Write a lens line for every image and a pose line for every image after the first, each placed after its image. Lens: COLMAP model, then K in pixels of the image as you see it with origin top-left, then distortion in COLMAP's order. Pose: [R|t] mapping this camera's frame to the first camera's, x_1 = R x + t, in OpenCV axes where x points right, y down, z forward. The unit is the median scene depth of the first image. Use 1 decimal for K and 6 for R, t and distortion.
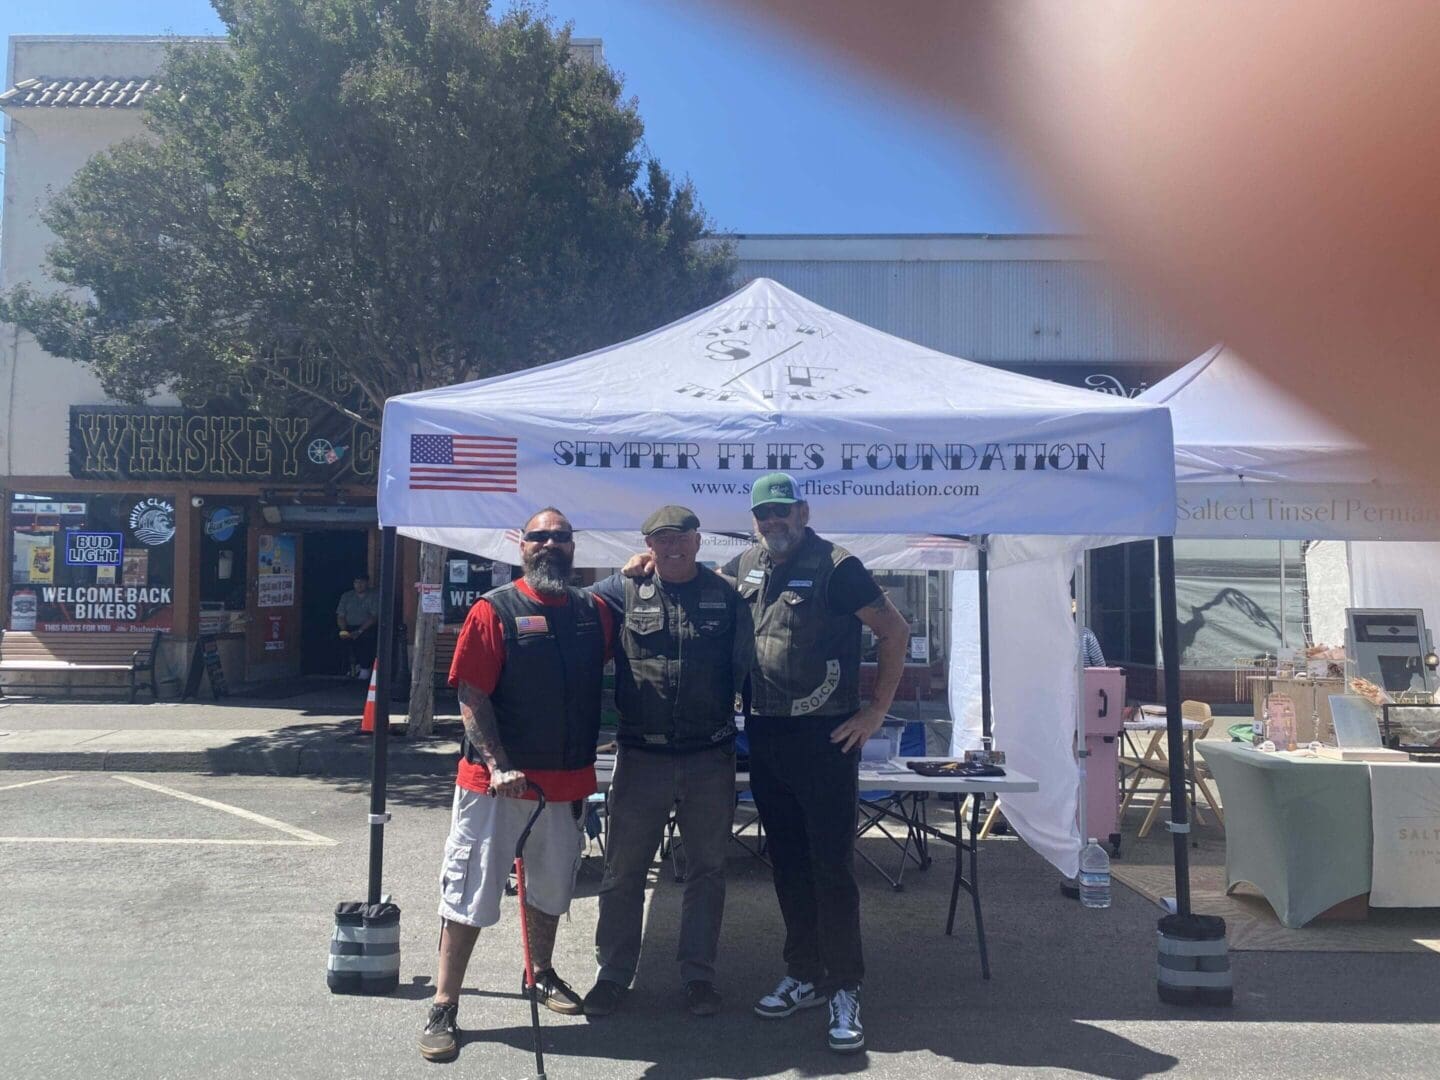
lens RADIAL K [[1129.6, 0, 720.6], [0, 1129.6, 515.4], [0, 0, 1]] dist [0.056992, -0.062817]
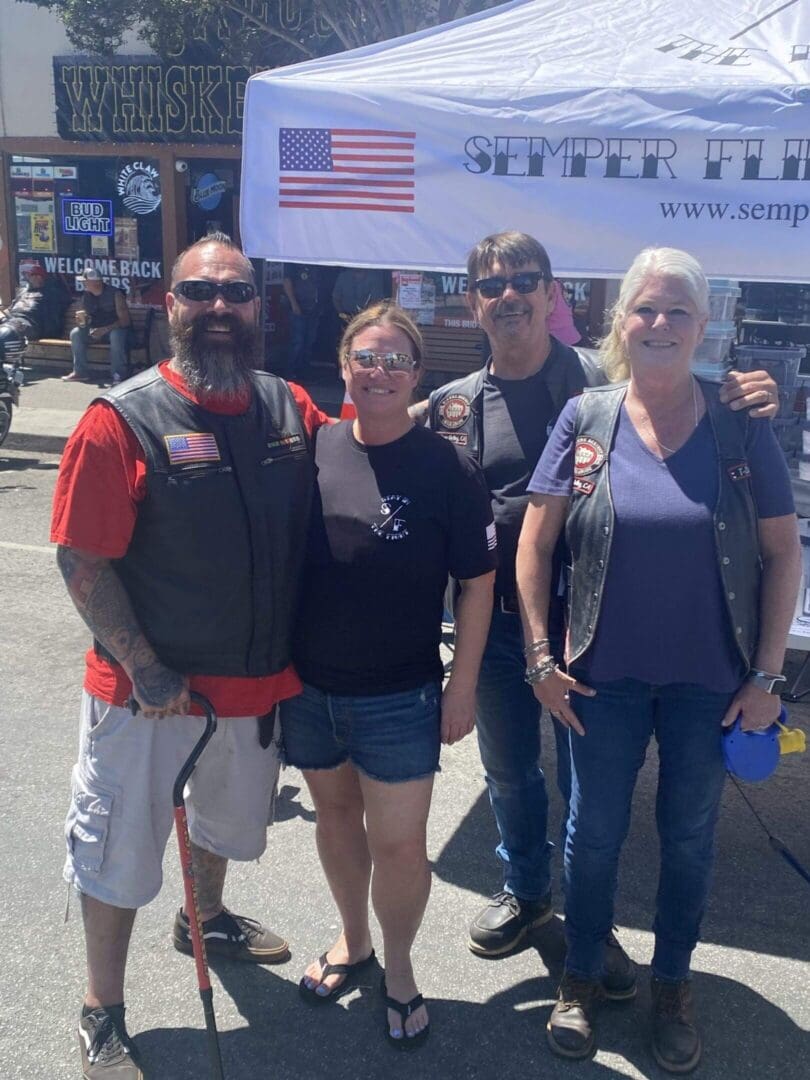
lens RADIAL K [[1227.4, 0, 379.5], [0, 1227.4, 540.5], [0, 0, 1]] dist [0.036077, -0.062620]
pose [[0.949350, 0.093934, -0.299850, 0.032534], [-0.001642, 0.955741, 0.294205, -0.030640], [0.314215, -0.278811, 0.907487, 0.135020]]
